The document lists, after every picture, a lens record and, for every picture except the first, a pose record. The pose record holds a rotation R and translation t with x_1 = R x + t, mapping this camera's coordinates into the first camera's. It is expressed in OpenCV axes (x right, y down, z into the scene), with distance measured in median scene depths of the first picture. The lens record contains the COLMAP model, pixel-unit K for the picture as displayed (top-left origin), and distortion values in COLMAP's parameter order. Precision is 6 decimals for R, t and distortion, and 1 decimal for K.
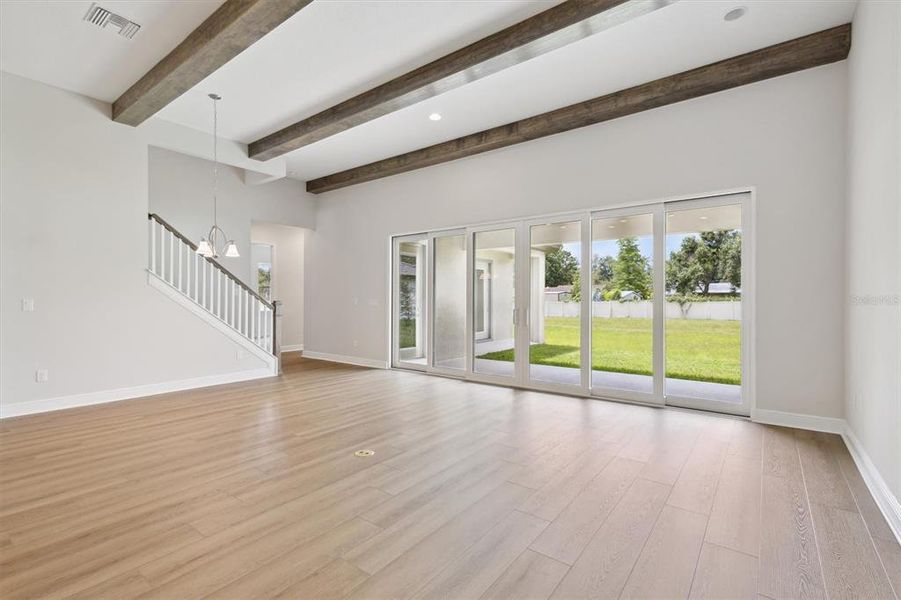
lens RADIAL K [[414.9, 0, 448.5], [0, 414.9, 298.1], [0, 0, 1]] dist [0.001748, 0.000338]
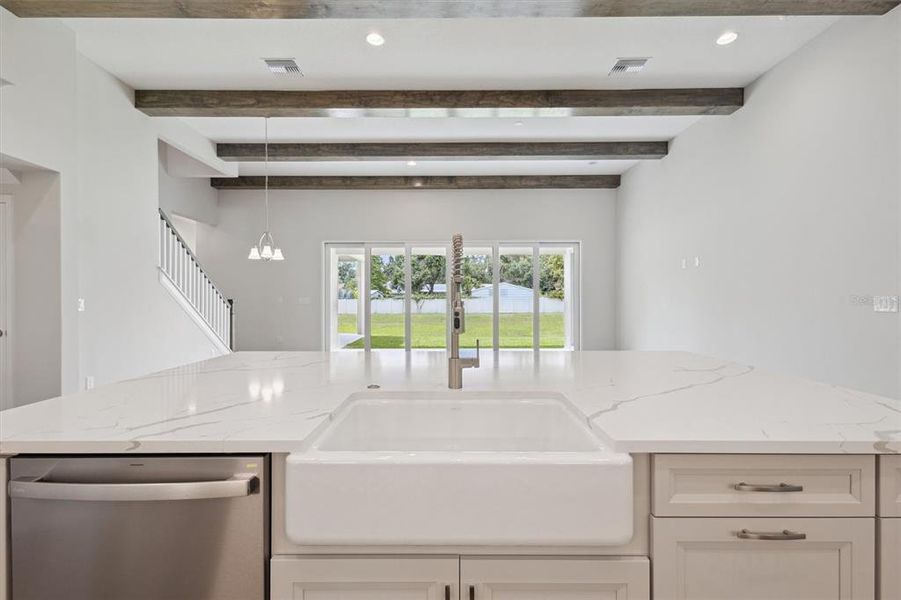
lens RADIAL K [[414.9, 0, 448.5], [0, 414.9, 298.1], [0, 0, 1]] dist [0.001748, 0.000338]
pose [[0.796590, -0.005216, 0.604498, -0.594544], [0.003033, 0.999985, 0.004632, 0.000029], [-0.604513, -0.001856, 0.796593, -0.124493]]
